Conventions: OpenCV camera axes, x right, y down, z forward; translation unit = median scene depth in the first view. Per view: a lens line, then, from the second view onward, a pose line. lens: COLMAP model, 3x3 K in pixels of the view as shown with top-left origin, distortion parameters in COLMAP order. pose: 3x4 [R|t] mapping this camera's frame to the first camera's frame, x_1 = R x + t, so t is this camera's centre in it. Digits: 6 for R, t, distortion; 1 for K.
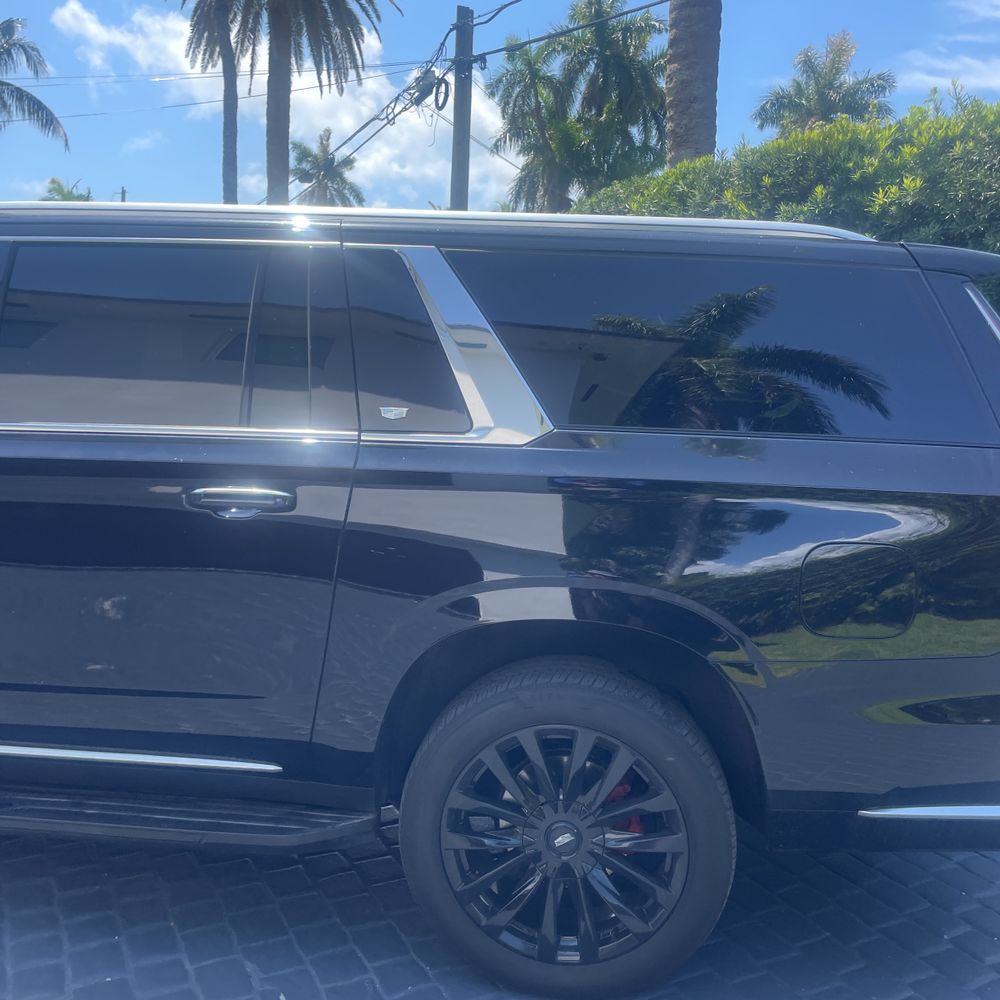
lens RADIAL K [[1022.6, 0, 501.0], [0, 1022.6, 494.9], [0, 0, 1]] dist [0.024161, 0.000000]
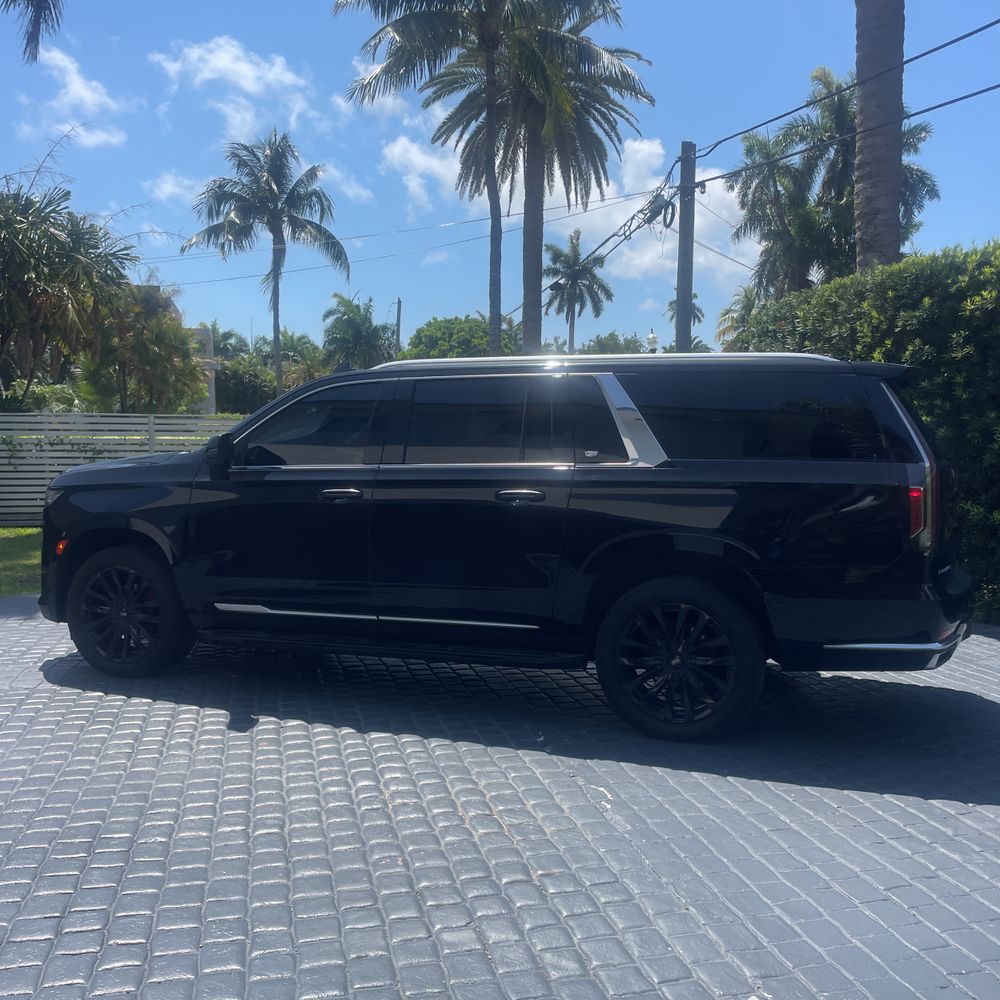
lens RADIAL K [[1022.6, 0, 492.3], [0, 1022.6, 502.9], [0, 0, 1]] dist [0.024161, 0.000000]
pose [[0.968458, -0.014100, -0.248778, 0.036878], [-0.004103, 0.997360, -0.072499, 0.029165], [0.249143, 0.071233, 0.965843, -0.179919]]
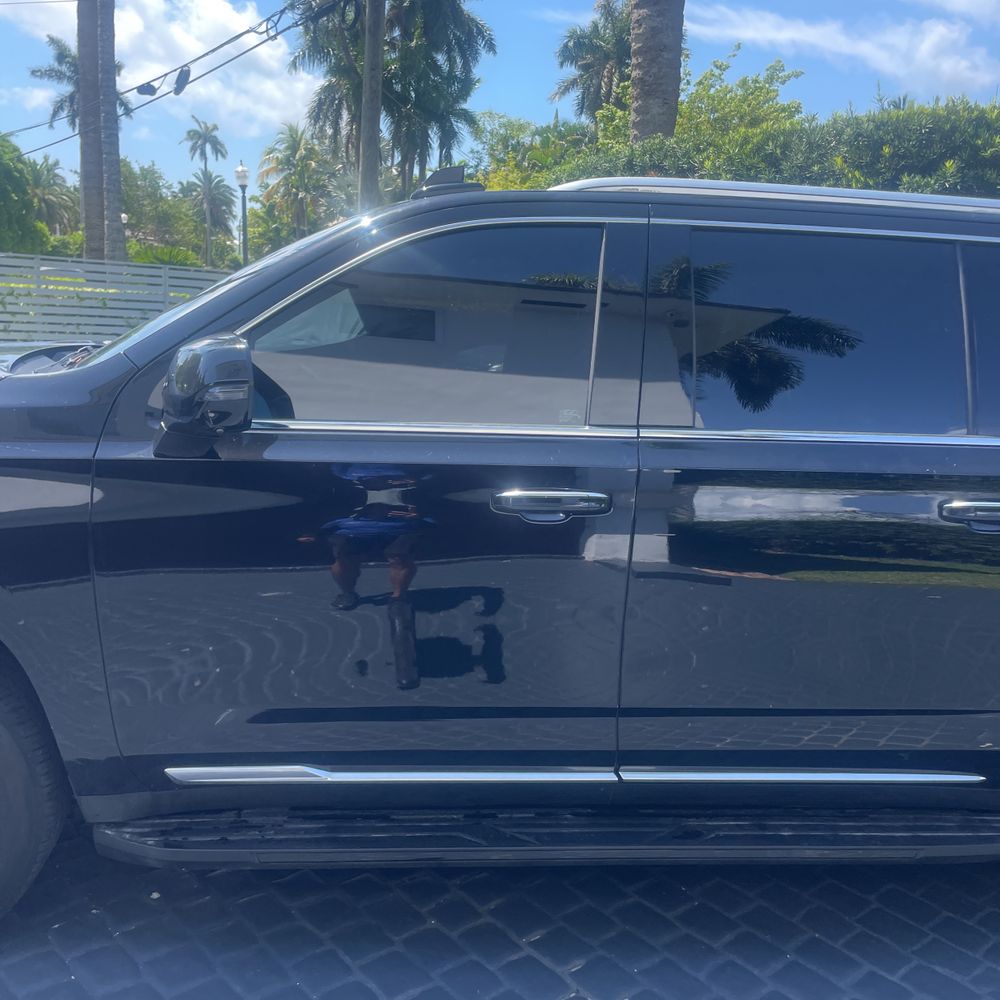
lens RADIAL K [[1022.6, 0, 493.5], [0, 1022.6, 505.6], [0, 0, 1]] dist [0.024161, 0.000000]
pose [[0.975183, -0.017324, 0.220721, -0.156482], [0.000912, 0.997240, 0.074242, -0.012632], [-0.221398, -0.072198, 0.972507, 0.026294]]
